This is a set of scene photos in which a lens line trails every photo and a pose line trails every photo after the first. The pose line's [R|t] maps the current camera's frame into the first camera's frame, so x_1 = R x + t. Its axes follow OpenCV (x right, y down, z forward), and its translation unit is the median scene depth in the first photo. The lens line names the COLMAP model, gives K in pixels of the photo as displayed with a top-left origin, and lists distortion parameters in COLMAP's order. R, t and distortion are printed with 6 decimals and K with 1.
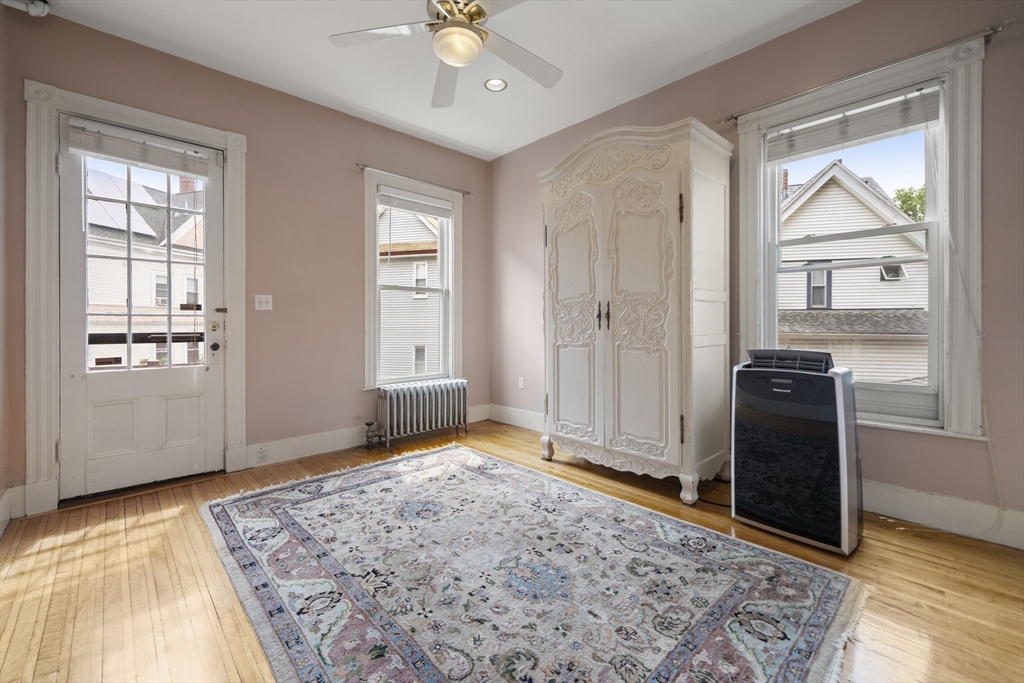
lens RADIAL K [[424.0, 0, 512.7], [0, 424.0, 326.1], [0, 0, 1]] dist [-0.001405, -0.000065]
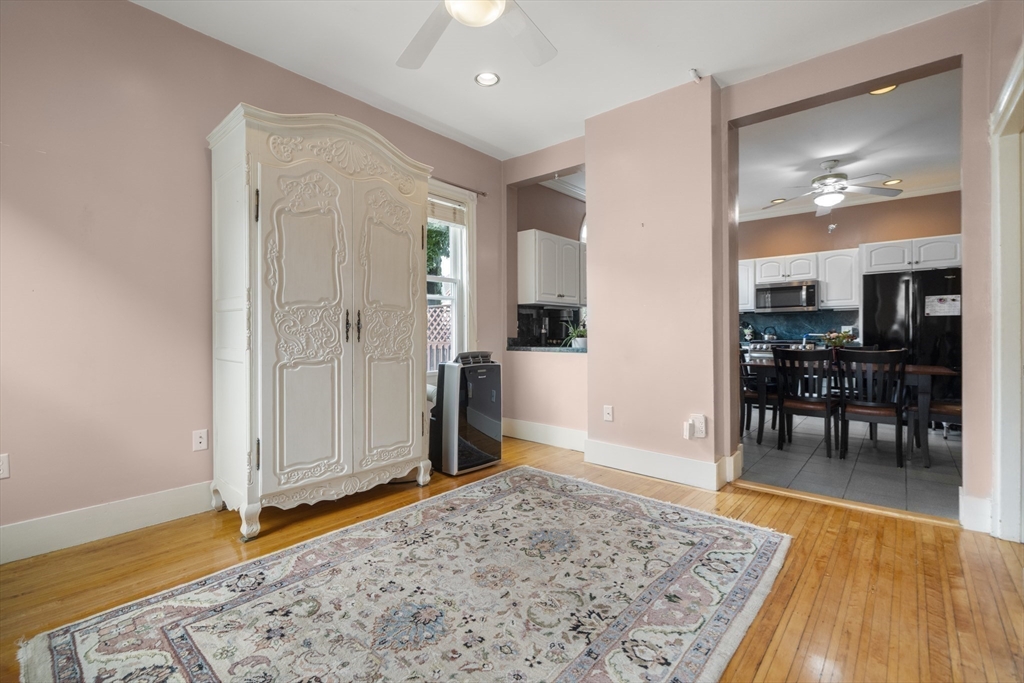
lens RADIAL K [[452.9, 0, 498.6], [0, 452.9, 338.7], [0, 0, 1]] dist [0.001404, 0.000341]
pose [[-0.079289, -0.007123, 0.996826, -0.995991], [0.007615, 0.999941, 0.007751, -0.003952], [-0.996823, 0.008205, -0.079231, 1.003753]]
